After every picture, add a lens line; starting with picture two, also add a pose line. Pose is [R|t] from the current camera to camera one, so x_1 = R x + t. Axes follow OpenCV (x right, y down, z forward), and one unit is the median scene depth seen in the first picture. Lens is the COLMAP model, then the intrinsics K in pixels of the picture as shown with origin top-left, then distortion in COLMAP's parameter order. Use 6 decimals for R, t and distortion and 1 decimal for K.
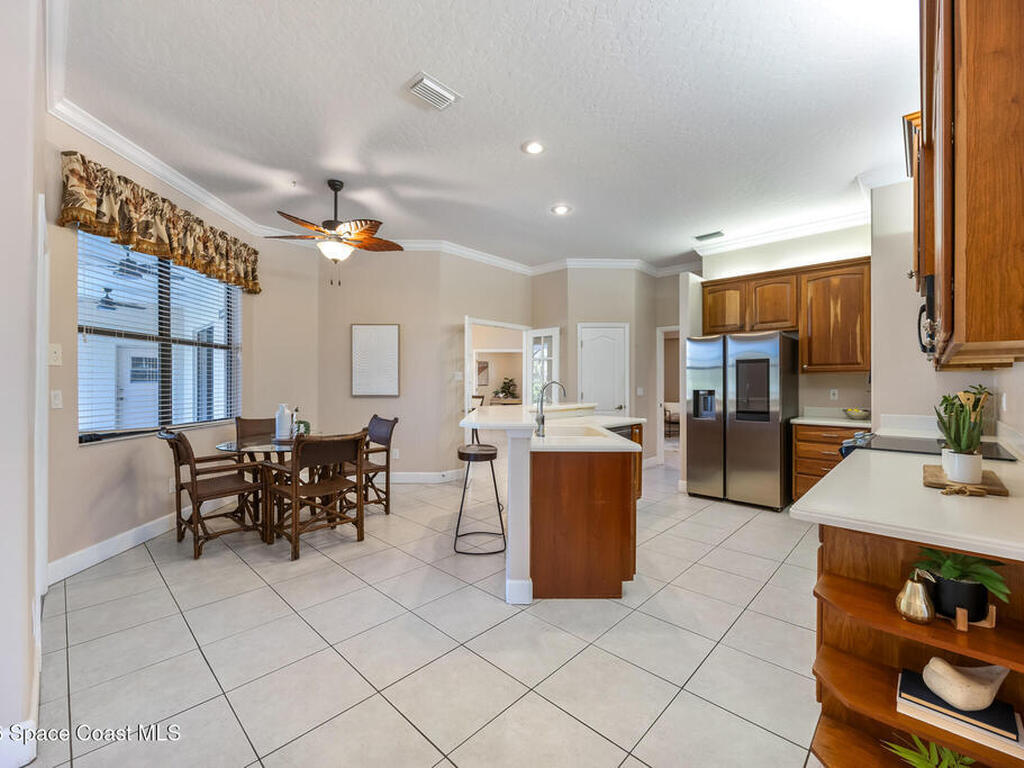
lens RADIAL K [[438.7, 0, 512.0], [0, 438.7, 384.0], [0, 0, 1]] dist [-0.001468, -0.000020]
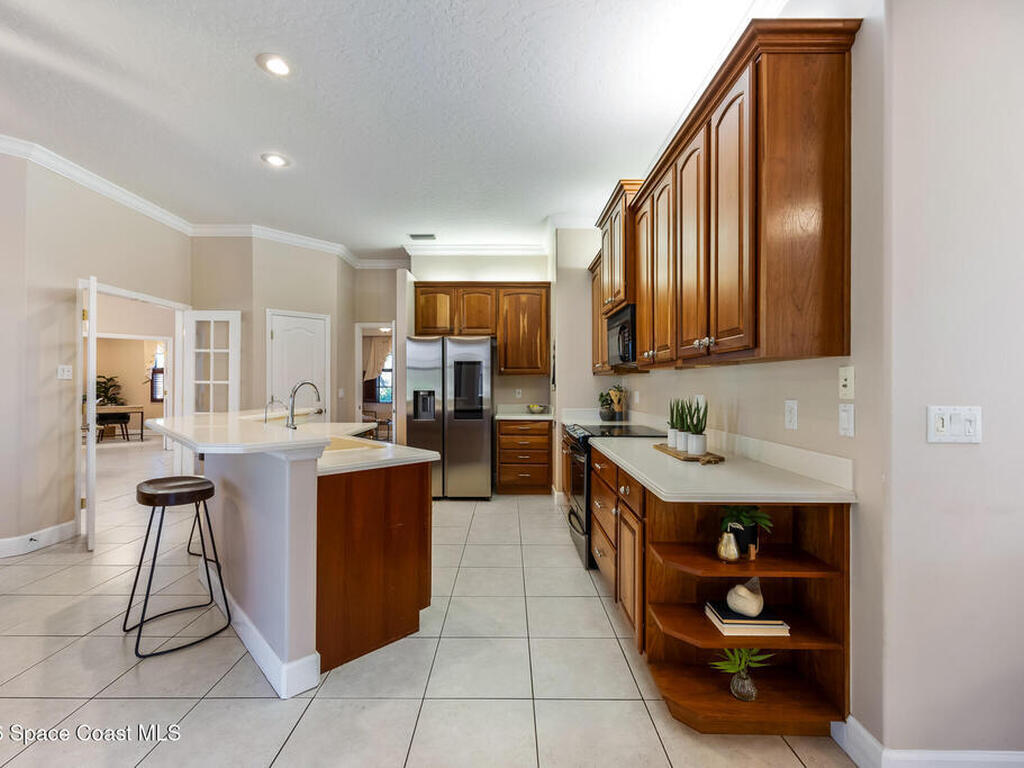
lens RADIAL K [[457.1, 0, 511.0], [0, 457.1, 382.0], [0, 0, 1]] dist [0.003625, 0.000353]
pose [[0.720132, 0.003210, 0.693829, -0.143791], [0.000396, 0.999987, -0.005037, -0.000592], [-0.693837, 0.003902, 0.720122, 0.122923]]
